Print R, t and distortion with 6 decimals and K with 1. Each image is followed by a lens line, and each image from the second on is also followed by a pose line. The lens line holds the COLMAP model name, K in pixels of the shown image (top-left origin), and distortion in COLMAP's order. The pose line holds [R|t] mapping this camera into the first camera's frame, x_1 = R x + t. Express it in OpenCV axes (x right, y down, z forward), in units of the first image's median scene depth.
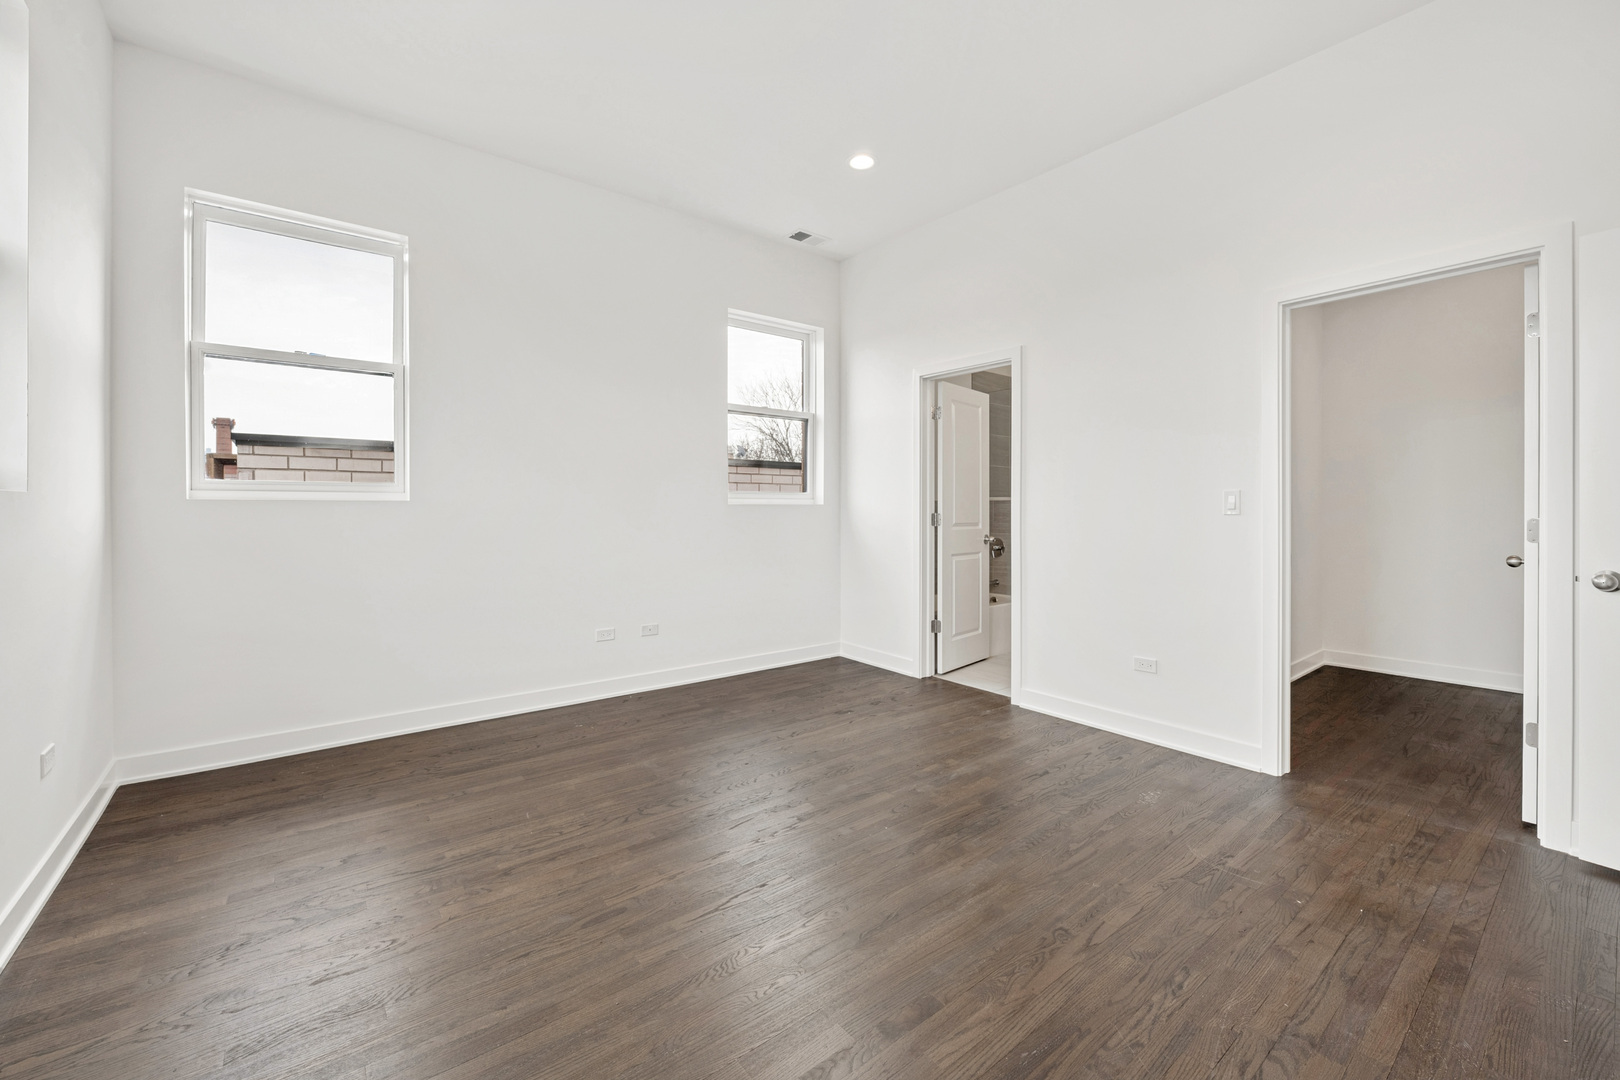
lens RADIAL K [[634.6, 0, 719.5], [0, 634.6, 506.2], [0, 0, 1]] dist [-0.001780, -0.000035]
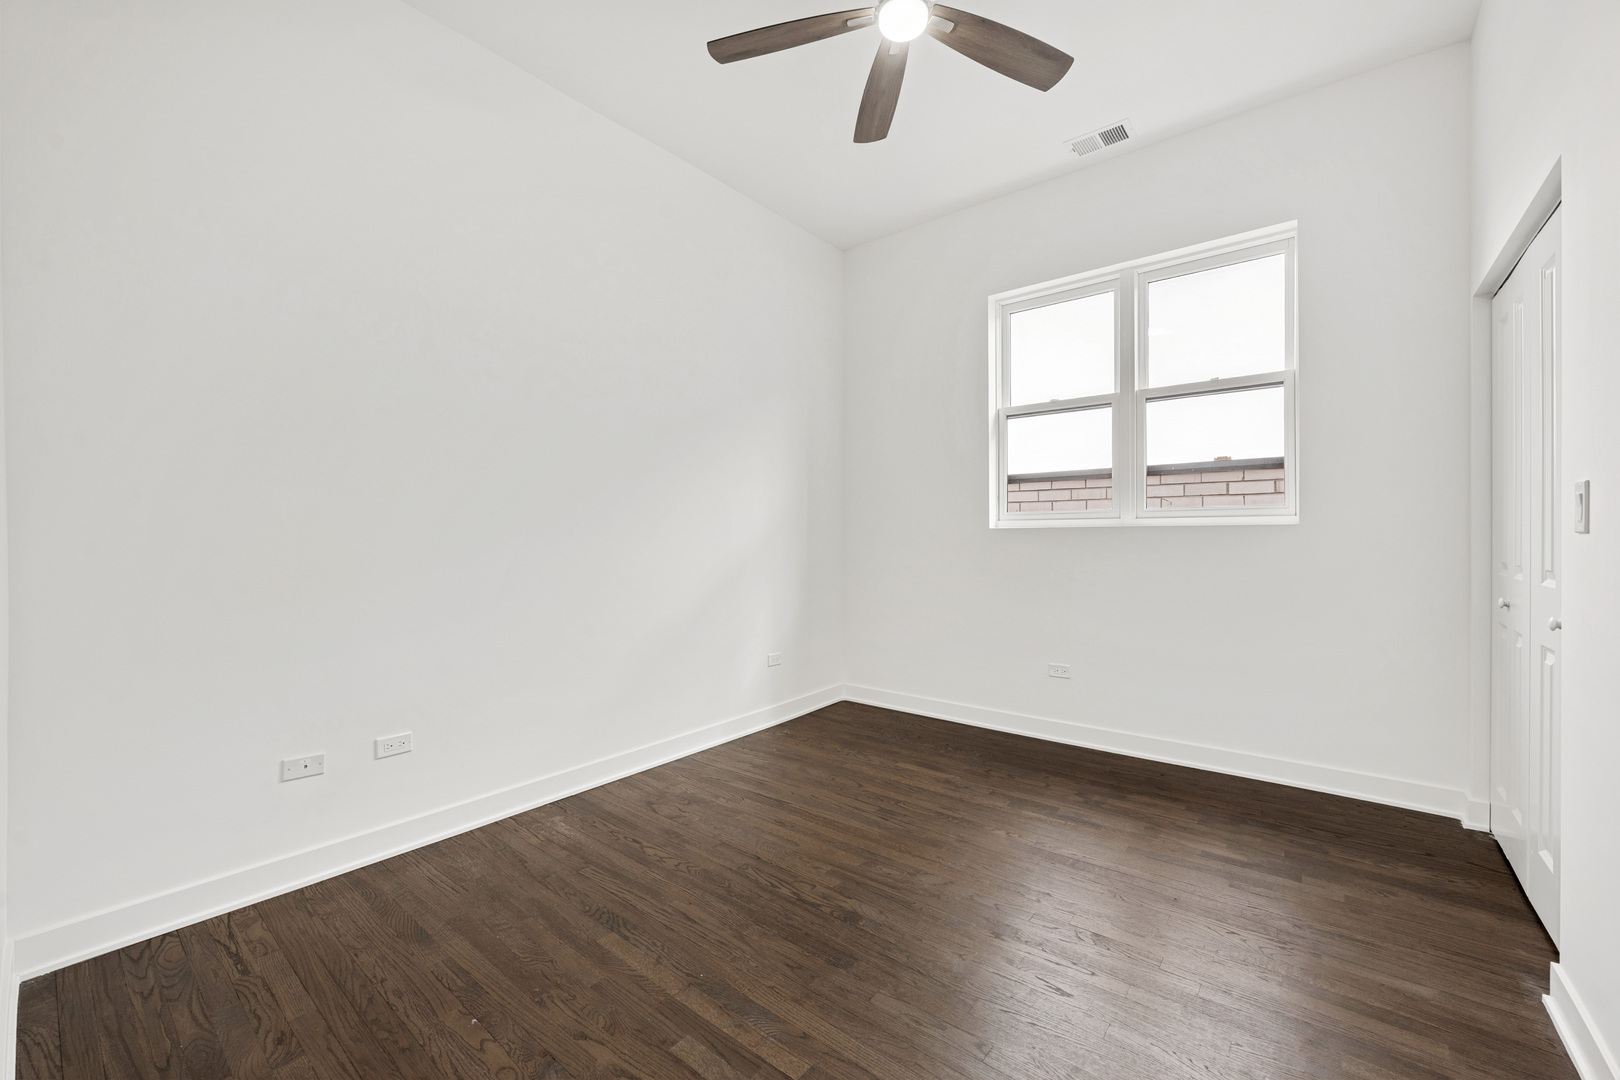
lens RADIAL K [[638.3, 0, 808.4], [0, 638.3, 537.5], [0, 0, 1]] dist [-0.005981, 0.000079]
pose [[0.298597, 0.001440, -0.954378, 0.145959], [0.008402, 0.999956, 0.004138, 0.000577], [0.954342, -0.009254, 0.298571, 0.097820]]
